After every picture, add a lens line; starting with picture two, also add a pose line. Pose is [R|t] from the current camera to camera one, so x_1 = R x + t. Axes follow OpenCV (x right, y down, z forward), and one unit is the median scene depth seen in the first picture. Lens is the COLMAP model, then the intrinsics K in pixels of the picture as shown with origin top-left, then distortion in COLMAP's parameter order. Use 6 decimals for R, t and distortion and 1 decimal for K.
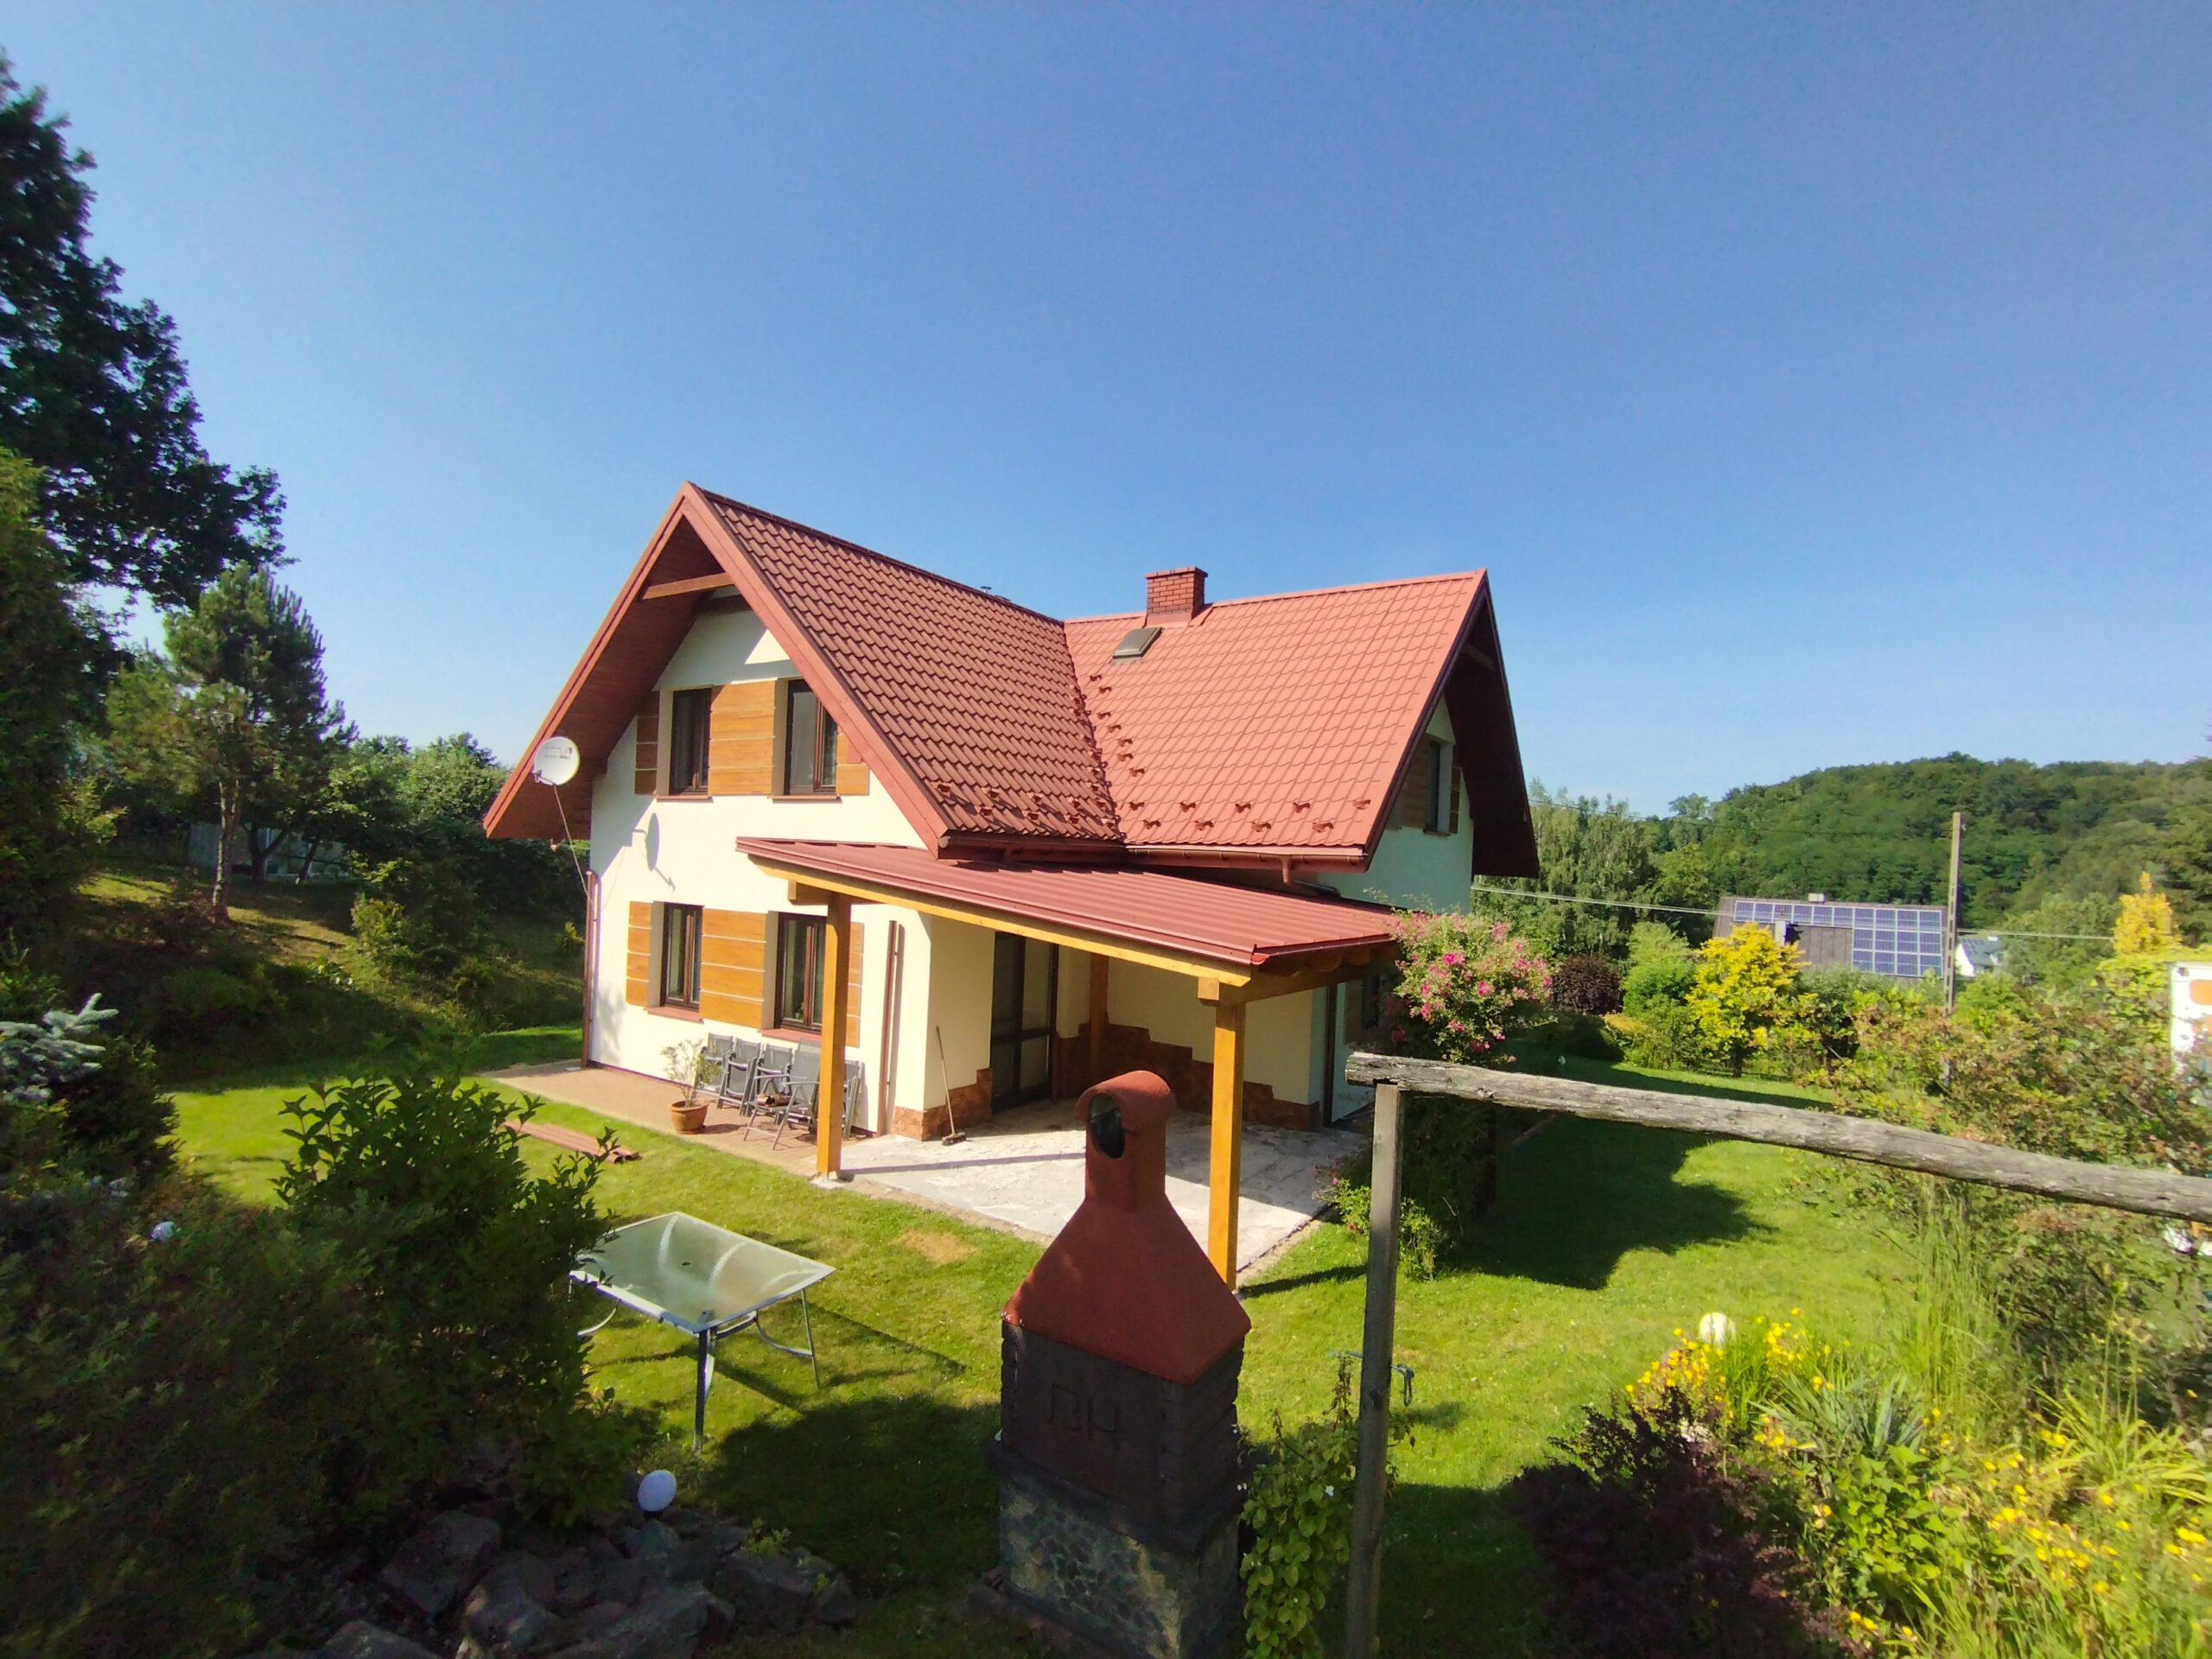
lens RADIAL K [[1014.0, 0, 1145.9], [0, 1014.0, 849.5], [0, 0, 1]] dist [-0.002570, -0.000364]
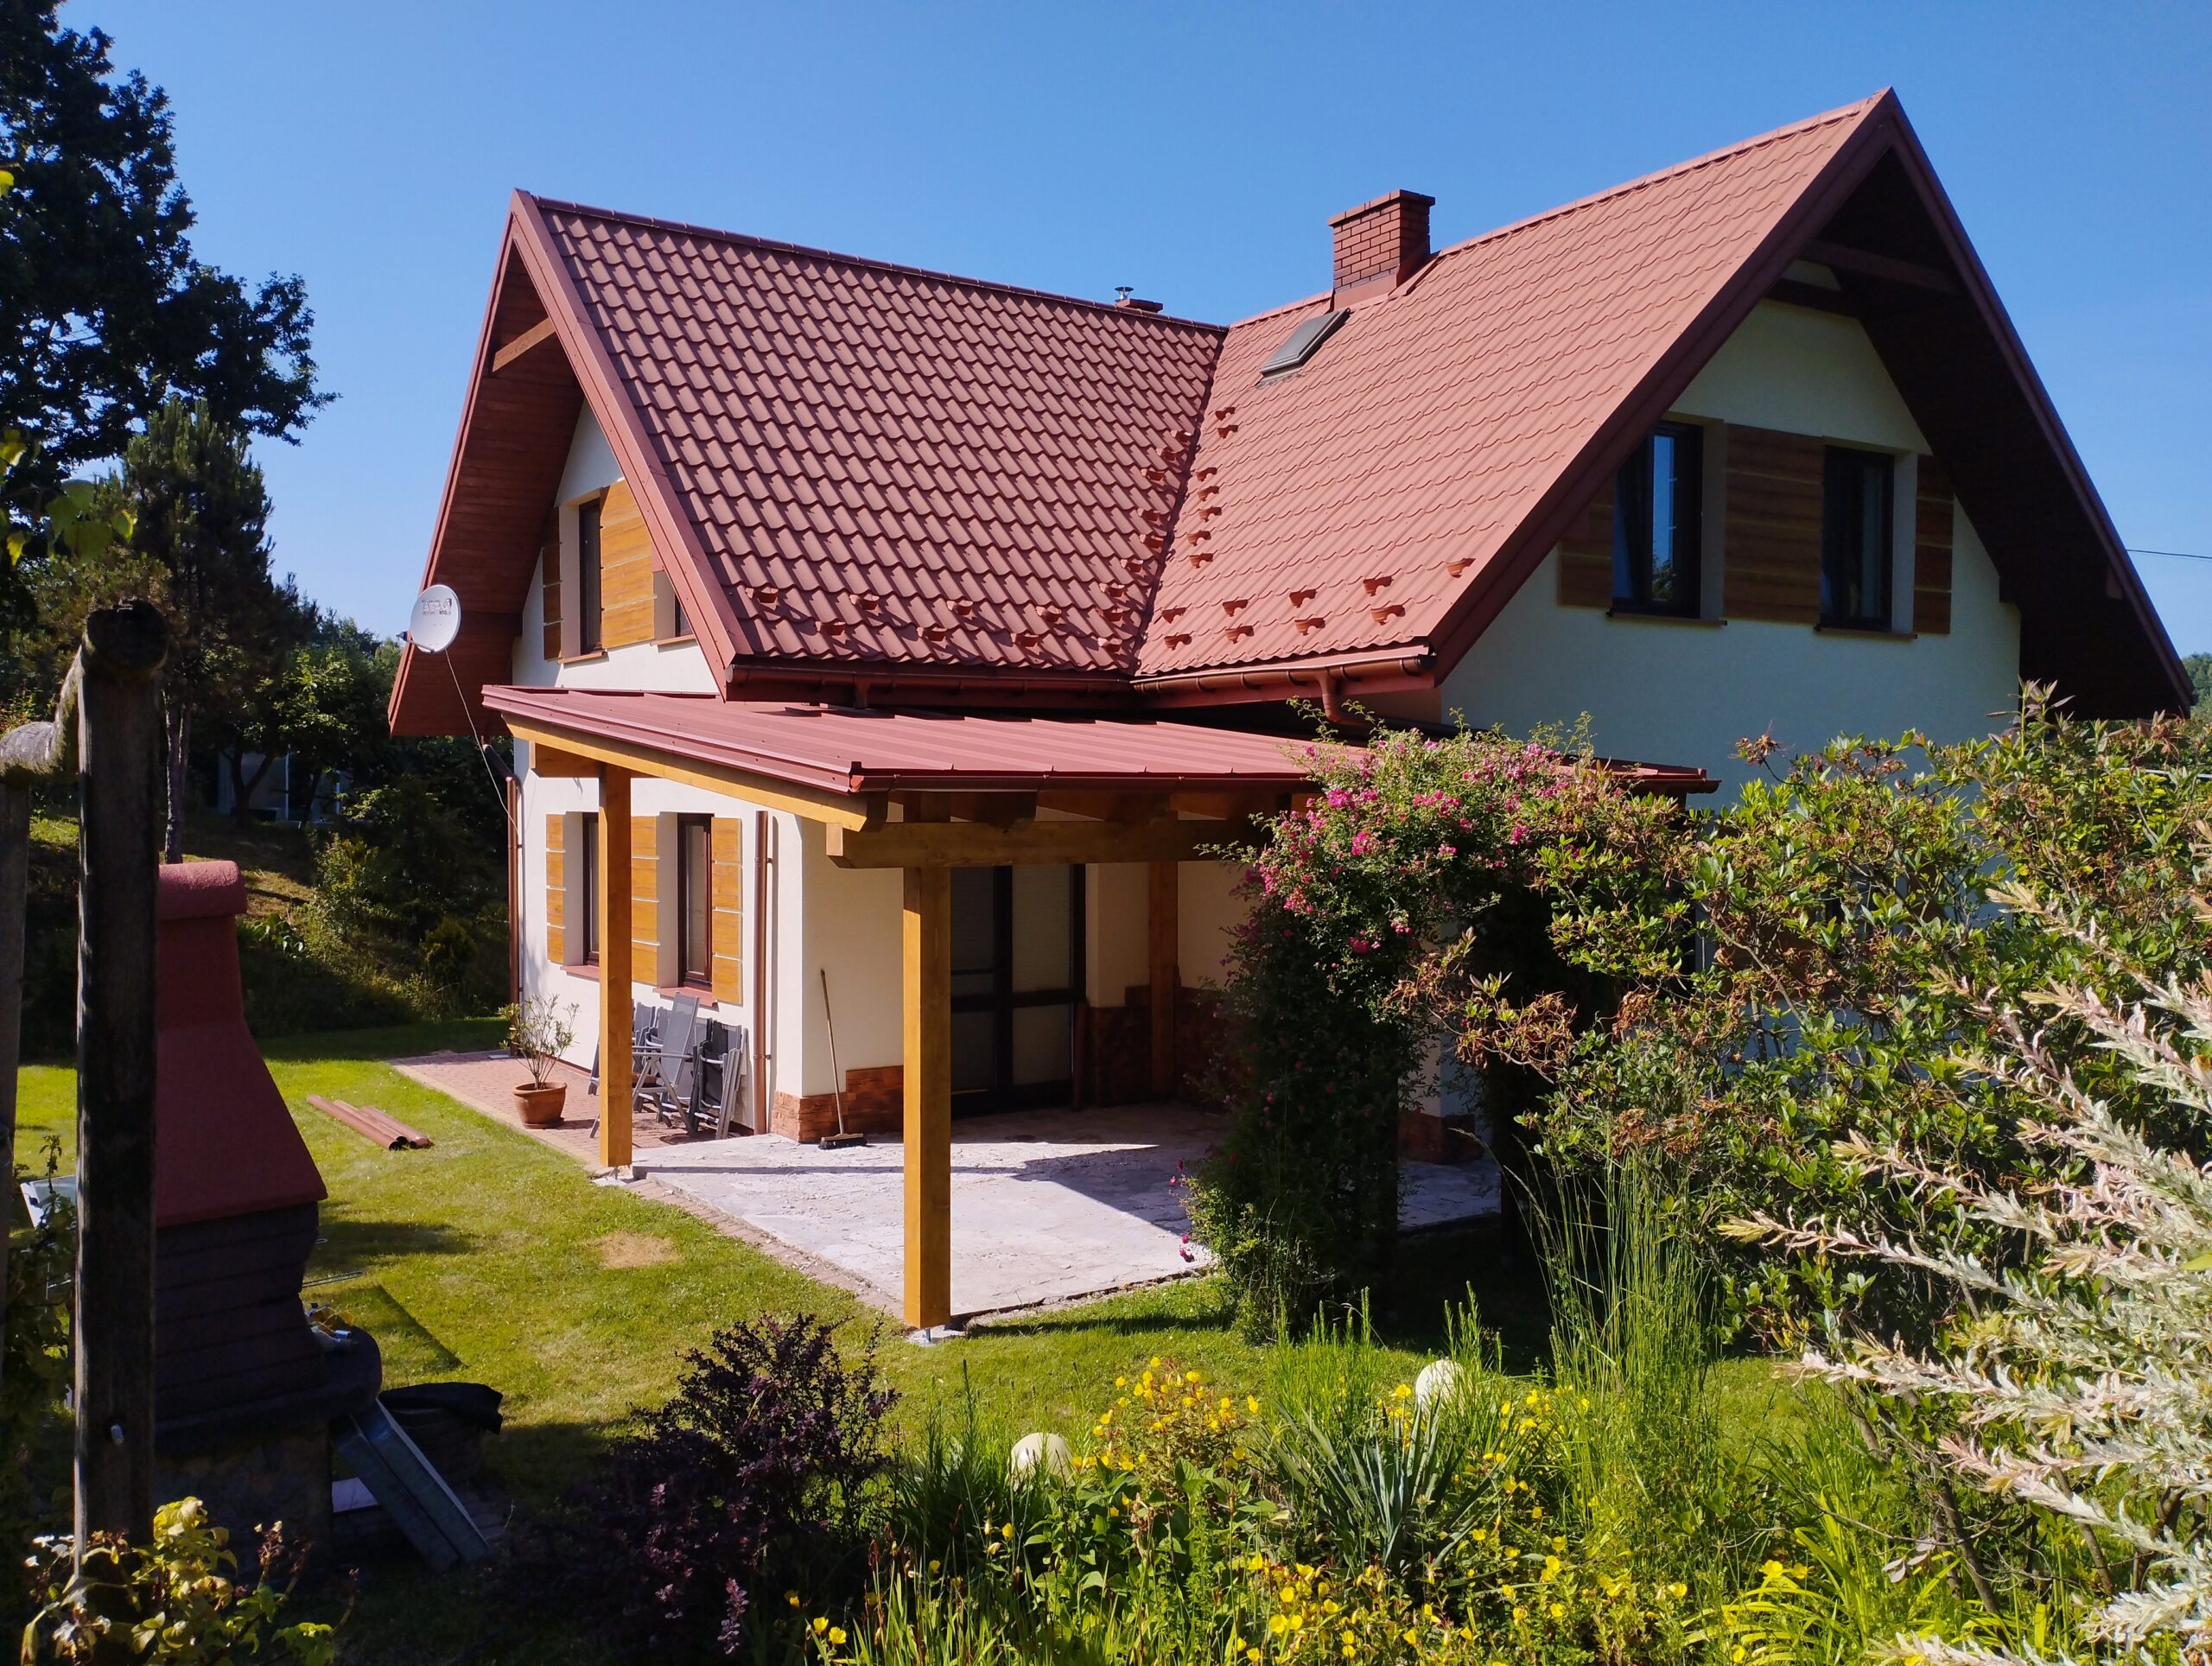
lens RADIAL K [[1820.8, 0, 1106.0], [0, 1820.8, 833.0], [0, 0, 1]] dist [0.075296, -0.083171]
pose [[0.915096, -0.034247, -0.401779, 0.334188], [0.043223, 0.998977, 0.013293, 0.060628], [0.400913, -0.029531, 0.915640, 0.001861]]
